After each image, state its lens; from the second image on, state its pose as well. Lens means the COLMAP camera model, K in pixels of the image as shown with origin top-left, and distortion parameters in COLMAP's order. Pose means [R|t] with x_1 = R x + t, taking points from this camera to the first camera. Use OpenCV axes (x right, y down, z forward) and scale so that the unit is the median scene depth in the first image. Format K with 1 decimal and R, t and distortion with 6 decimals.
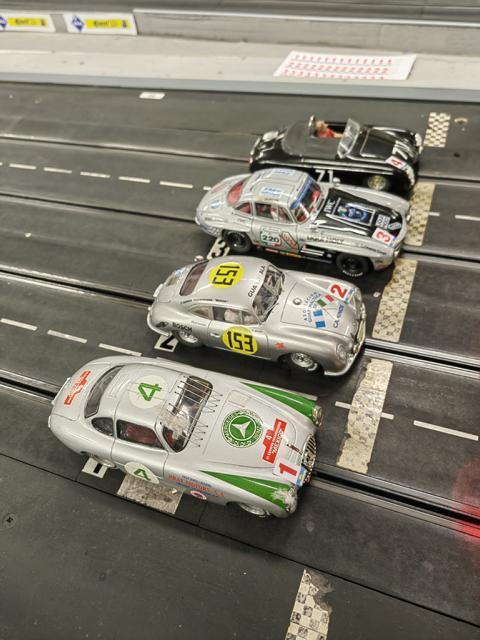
lens RADIAL K [[536.8, 0, 236.3], [0, 536.8, 318.9], [0, 0, 1]] dist [0.059084, -0.074826]
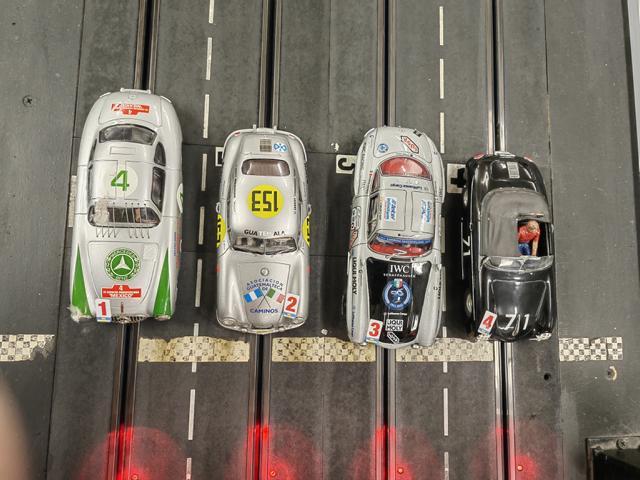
lens RADIAL K [[536.8, 0, 317.6], [0, 536.8, 239.5], [0, 0, 1]] dist [0.059084, -0.074826]
pose [[0.321176, 0.943886, 0.076971, 0.003831], [-0.819262, 0.236160, 0.522531, -0.687243], [0.475032, -0.230884, 0.849139, 0.151006]]
